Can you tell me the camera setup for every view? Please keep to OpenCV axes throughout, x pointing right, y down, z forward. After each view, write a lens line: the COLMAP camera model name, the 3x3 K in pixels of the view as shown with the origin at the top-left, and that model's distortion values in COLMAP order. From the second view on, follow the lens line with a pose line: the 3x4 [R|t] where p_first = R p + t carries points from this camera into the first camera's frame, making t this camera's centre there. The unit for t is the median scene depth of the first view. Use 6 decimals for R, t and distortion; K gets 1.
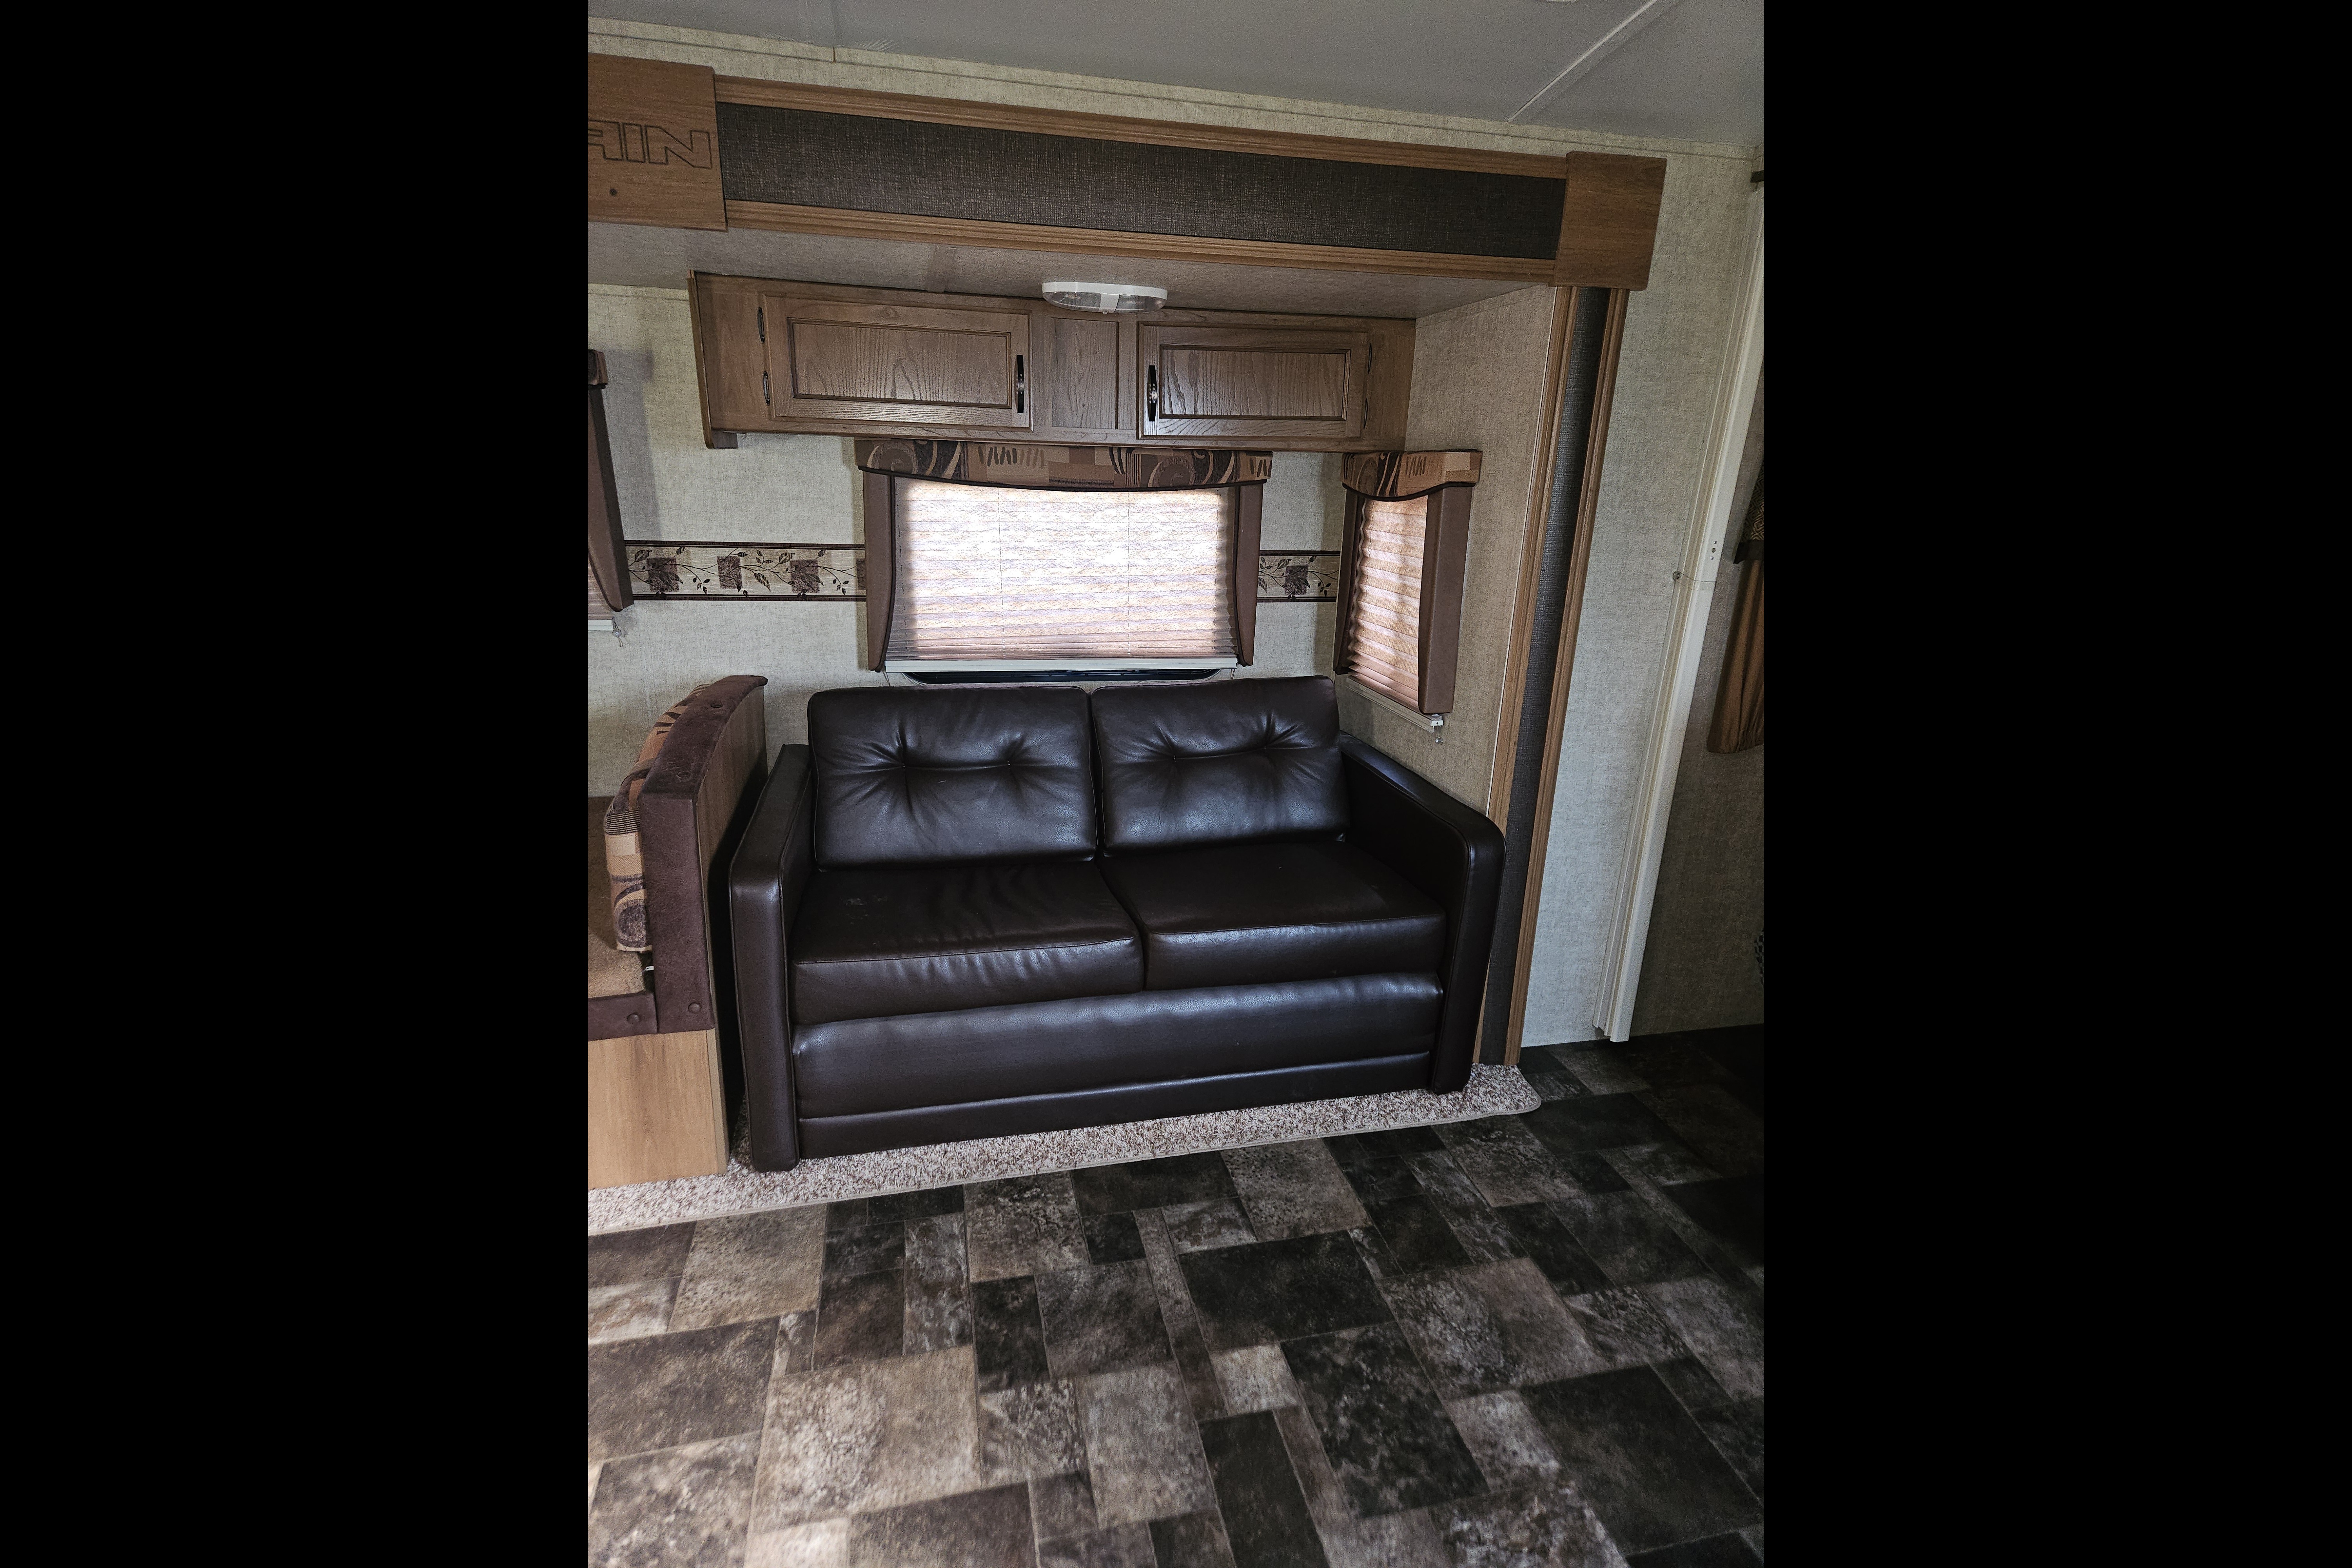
lens RADIAL K [[1046.3, 0, 1180.1], [0, 1046.3, 770.1], [0, 0, 1]] dist [0.065467, -0.043762]
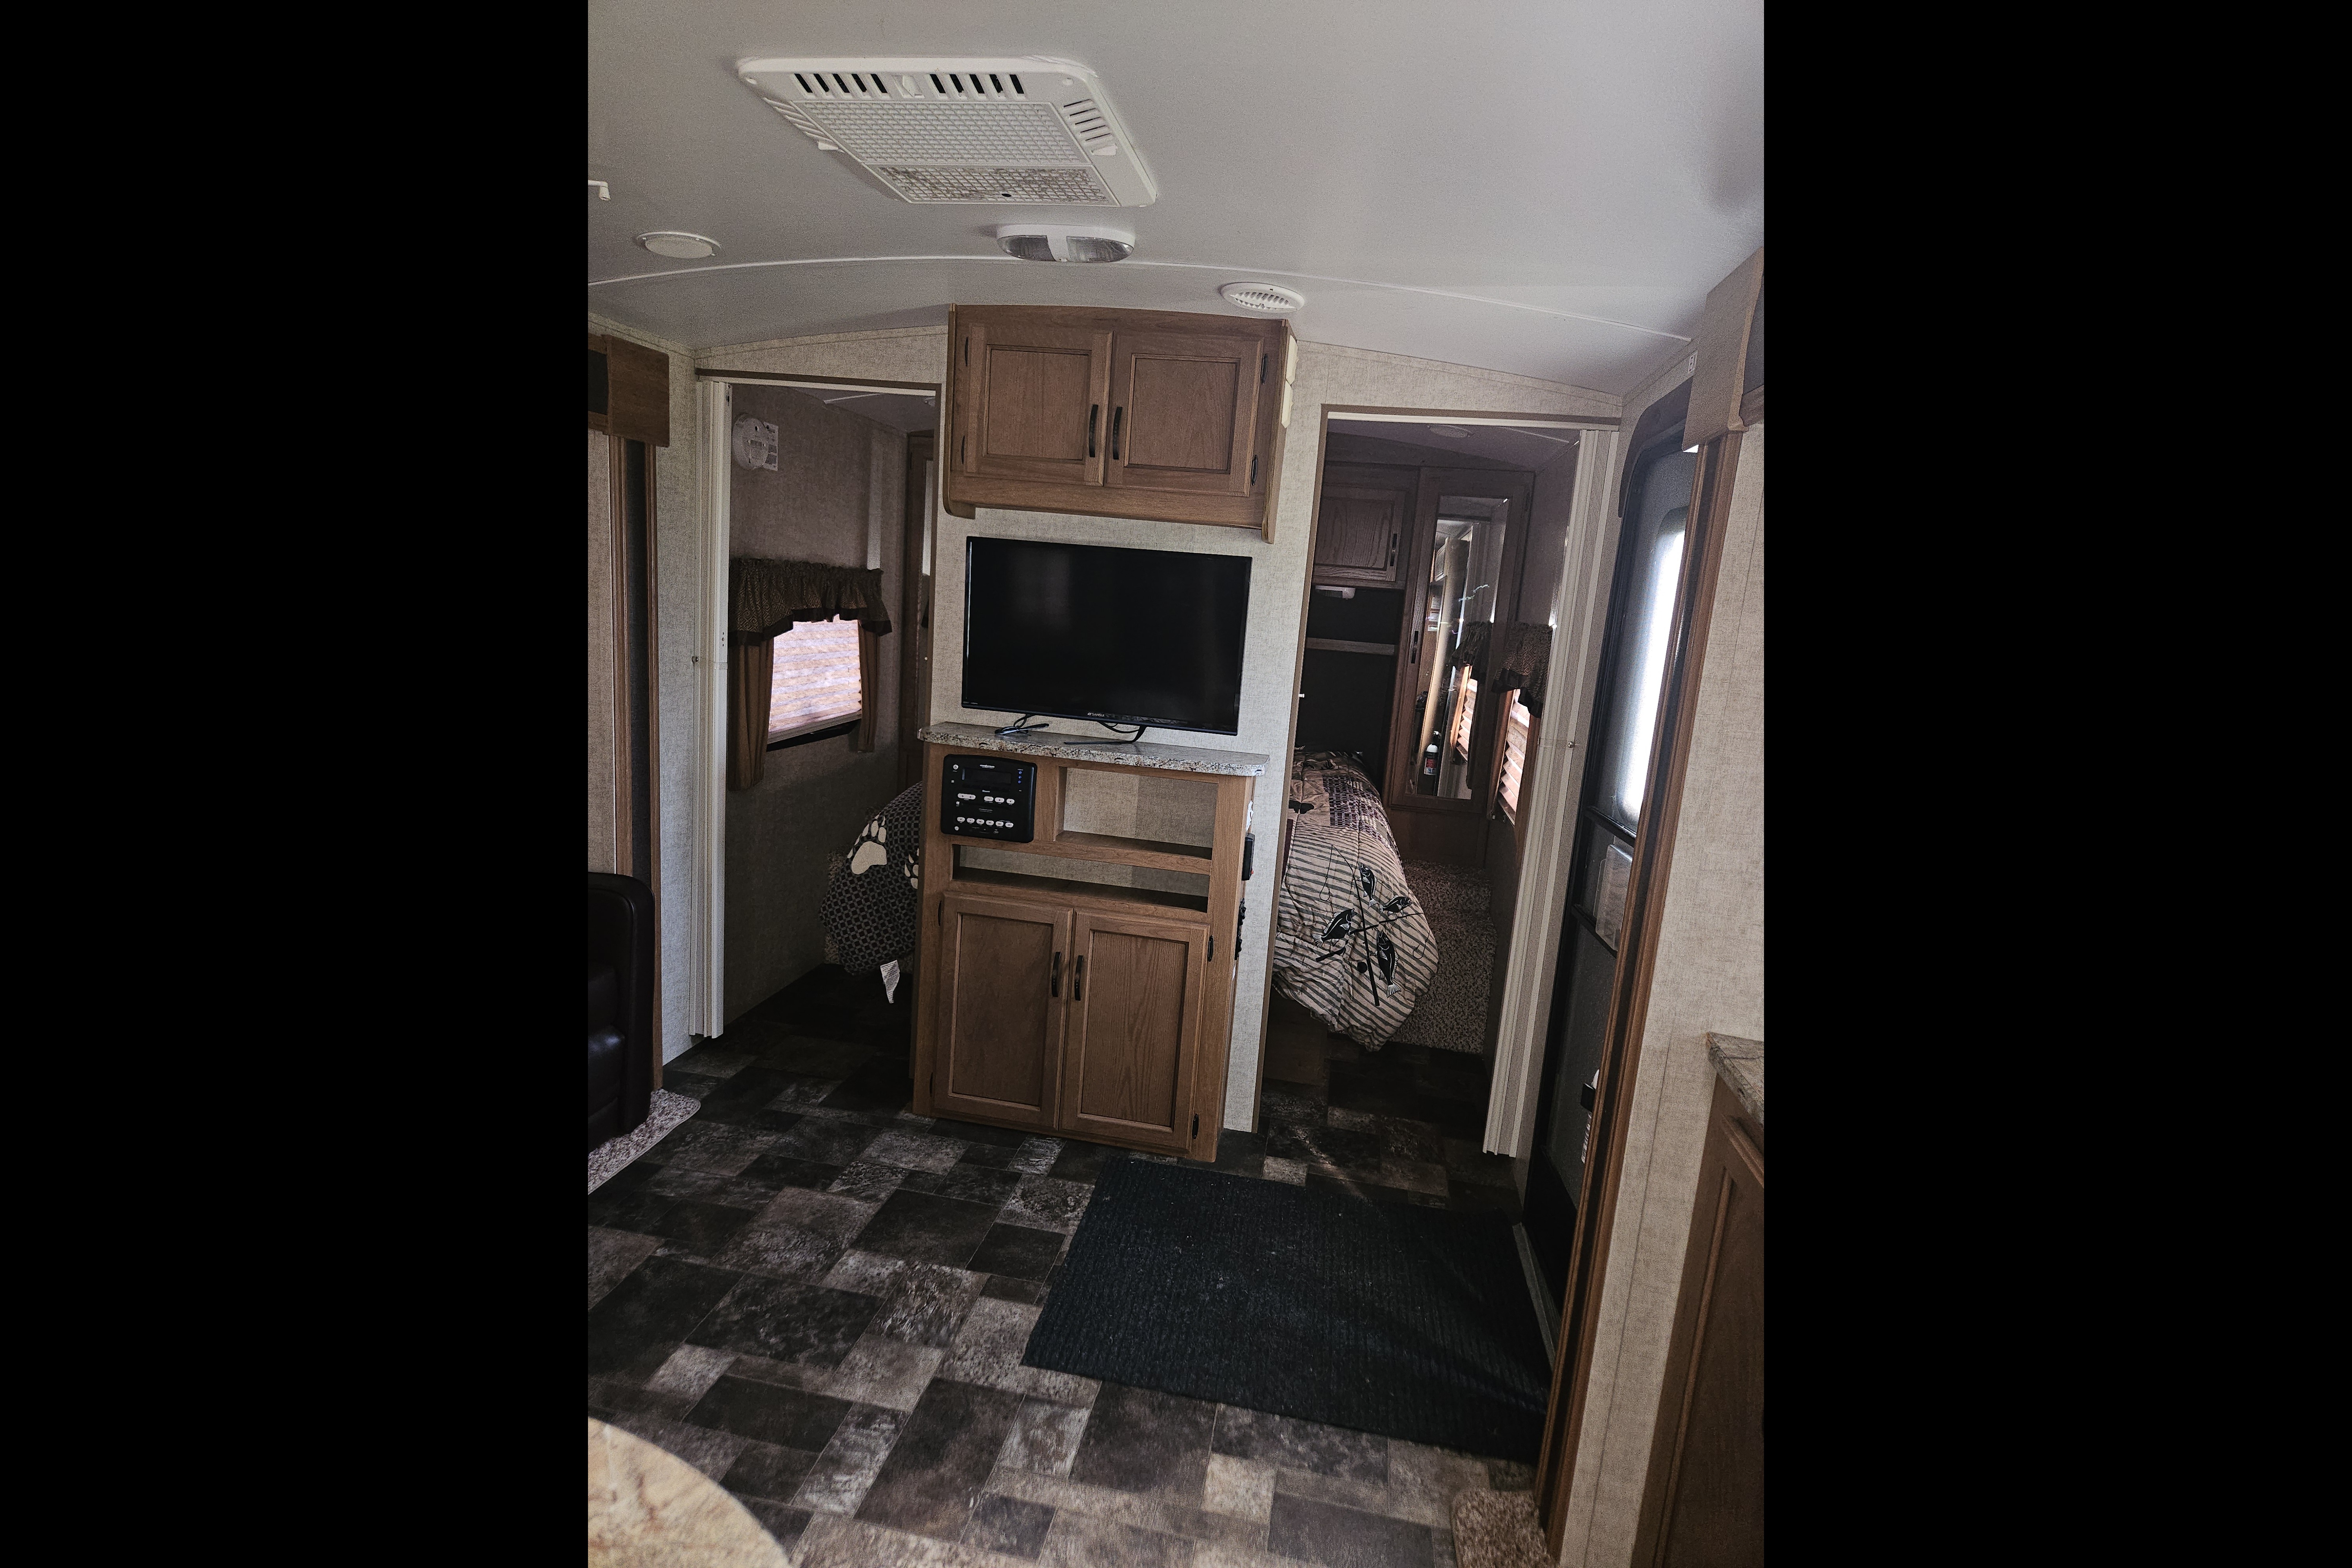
lens RADIAL K [[1046.3, 0, 1180.1], [0, 1046.3, 770.1], [0, 0, 1]] dist [0.065467, -0.043762]
pose [[0.399527, -0.153580, 0.903765, -0.586936], [0.207278, 0.975469, 0.074133, -0.032012], [-0.892980, 0.157713, 0.421560, -0.052227]]
